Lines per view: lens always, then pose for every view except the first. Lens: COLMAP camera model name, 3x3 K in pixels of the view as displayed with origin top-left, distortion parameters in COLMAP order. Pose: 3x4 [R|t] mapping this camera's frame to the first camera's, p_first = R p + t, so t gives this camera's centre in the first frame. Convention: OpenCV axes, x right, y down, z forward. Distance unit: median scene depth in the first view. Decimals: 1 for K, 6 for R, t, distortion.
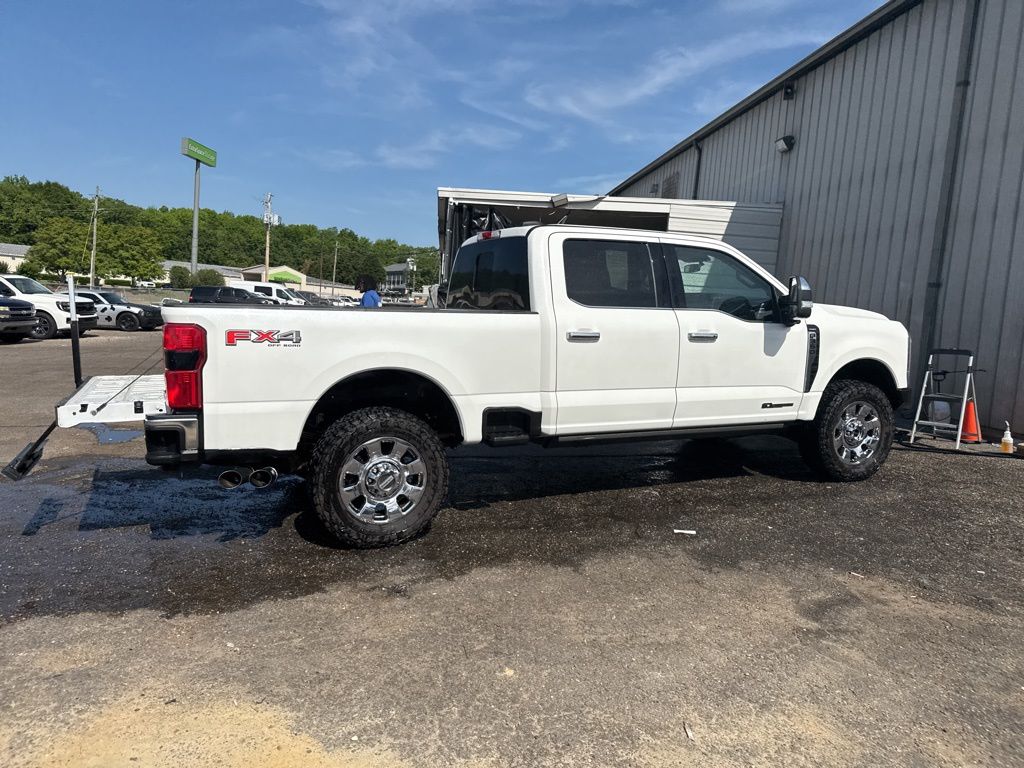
lens RADIAL K [[731.0, 0, 510.4], [0, 731.0, 370.0], [0, 0, 1]] dist [0.070580, -0.115256]
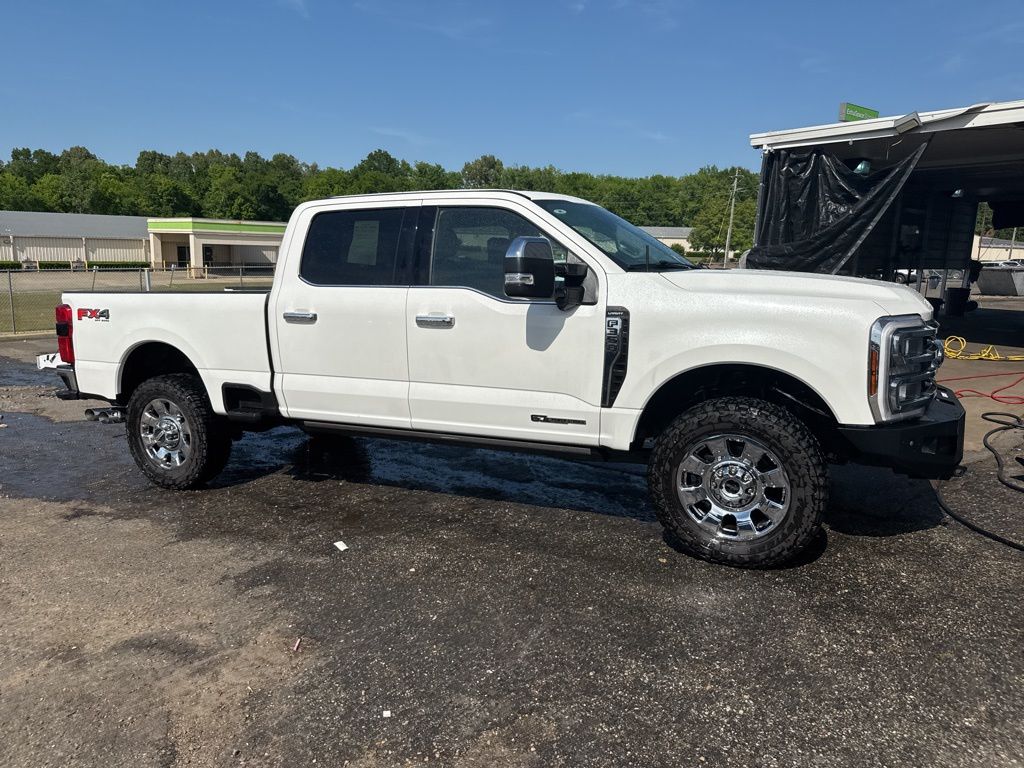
lens RADIAL K [[733.9, 0, 510.7], [0, 733.9, 376.2], [0, 0, 1]] dist [0.045354, -0.073219]
pose [[0.631399, 0.079032, -0.771420, 0.964973], [-0.042181, 0.996821, 0.067599, -0.043713], [0.774310, -0.010143, 0.632726, 0.579170]]
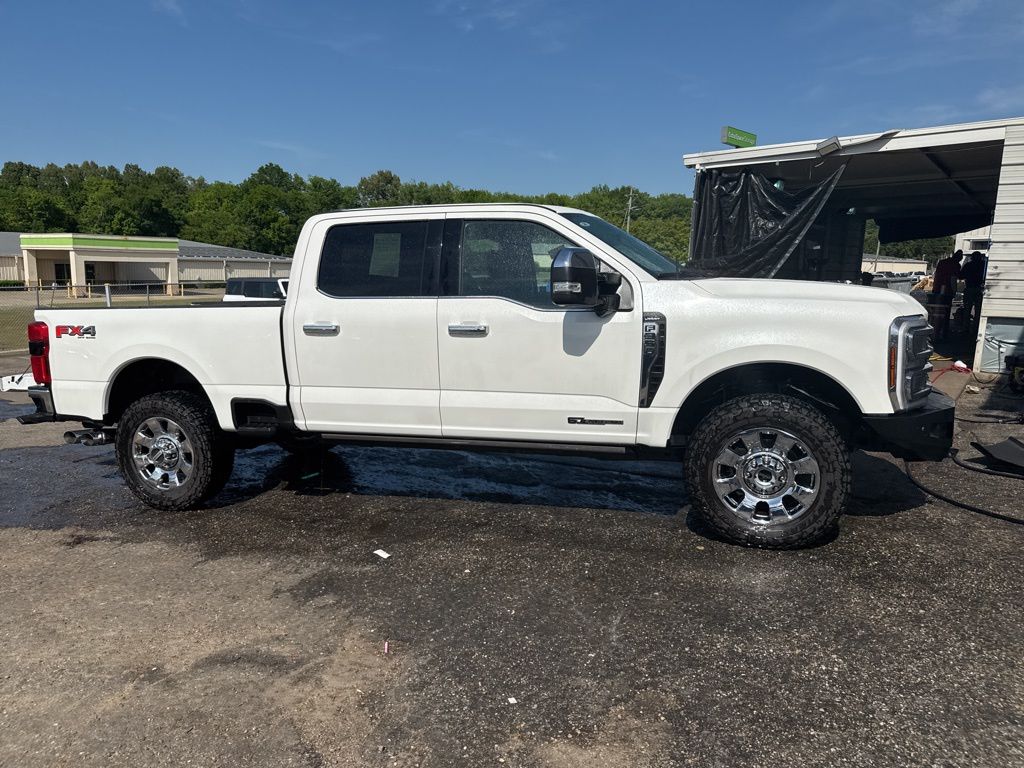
lens RADIAL K [[732.6, 0, 512.0], [0, 732.6, 384.0], [0, 0, 1]] dist [0.039079, -0.061677]
pose [[0.734986, 0.052159, -0.676074, 0.883306], [-0.022514, 0.998365, 0.052548, -0.029585], [0.677709, -0.023401, 0.734958, 0.446306]]
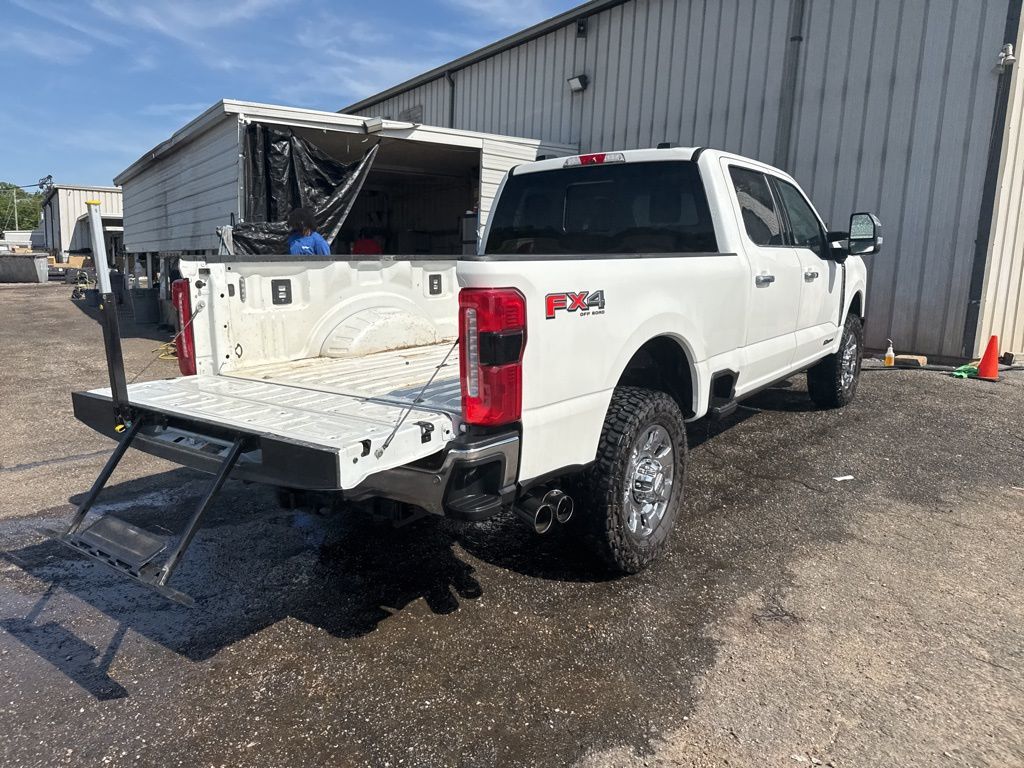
lens RADIAL K [[735.1, 0, 528.4], [0, 735.1, 382.5], [0, 0, 1]] dist [0.050314, -0.064520]
pose [[0.865645, -0.111593, 0.488063, -0.559227], [0.067338, 0.991936, 0.107369, -0.037486], [-0.496109, -0.060079, 0.866179, 0.347906]]
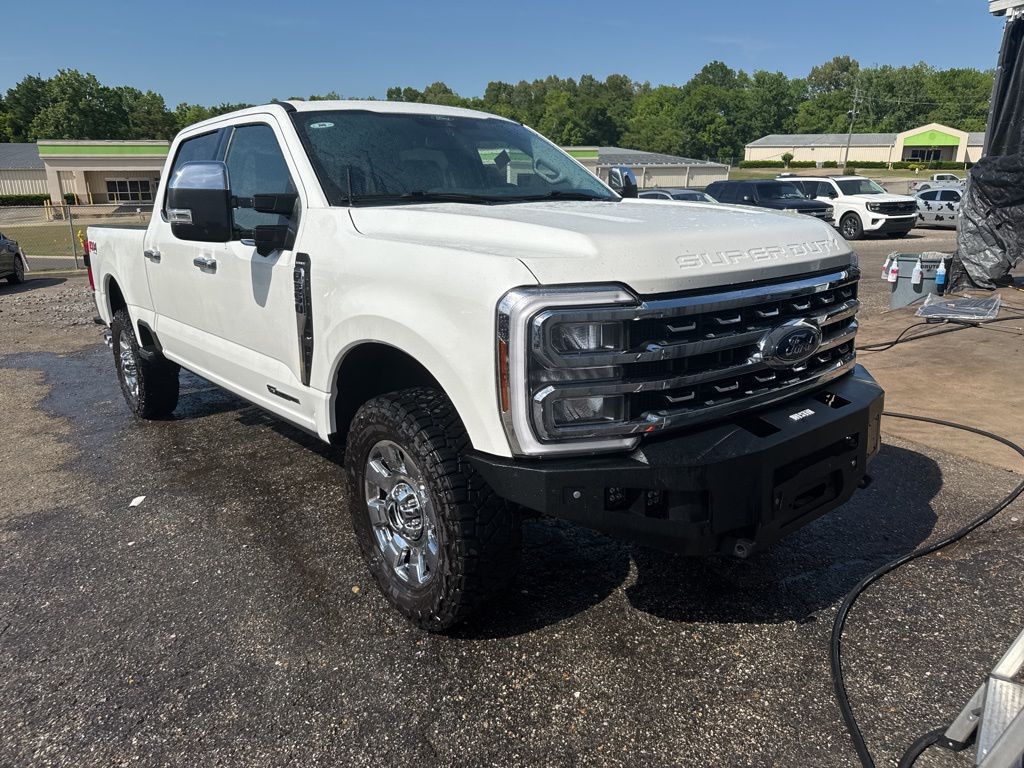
lens RADIAL K [[735.1, 0, 528.4], [0, 735.1, 382.5], [0, 0, 1]] dist [0.050314, -0.064520]
pose [[0.252470, 0.203460, -0.945972, 1.045607], [-0.056709, 0.979074, 0.195445, -0.090864], [0.965941, 0.004301, 0.258725, 1.147144]]
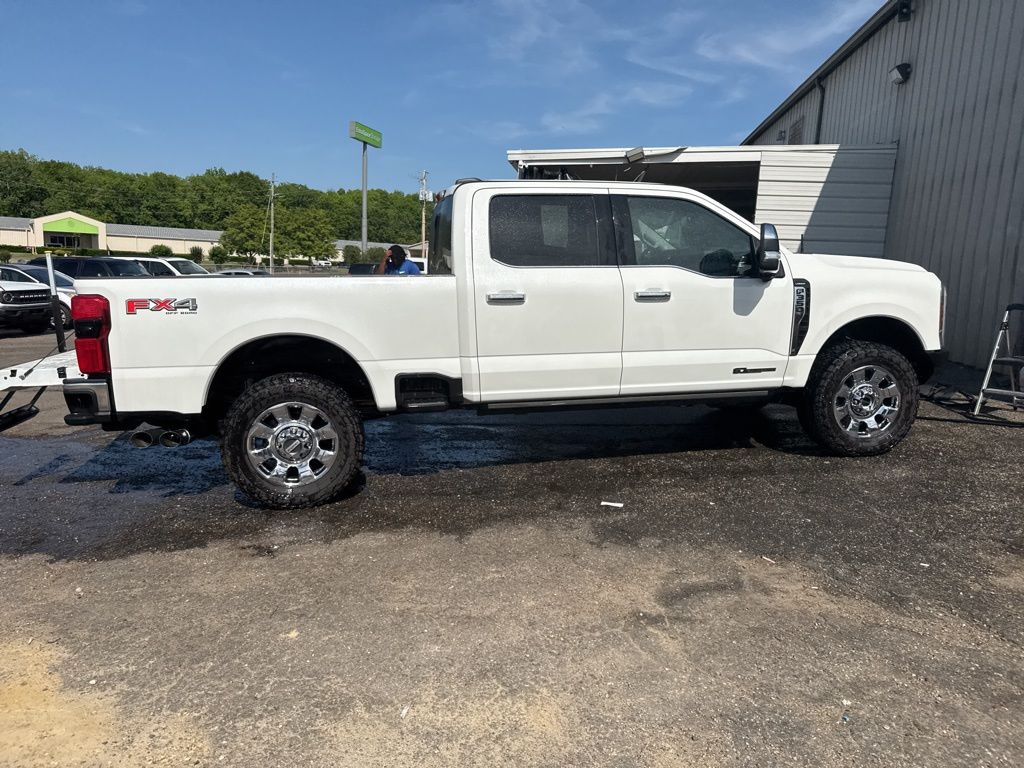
lens RADIAL K [[732.6, 0, 512.0], [0, 732.6, 384.0], [0, 0, 1]] dist [0.039079, -0.061677]
pose [[0.974088, 0.001334, -0.226167, 0.307048], [0.012425, 0.998157, 0.059402, 0.008485], [0.225830, -0.060673, 0.972276, 0.068437]]
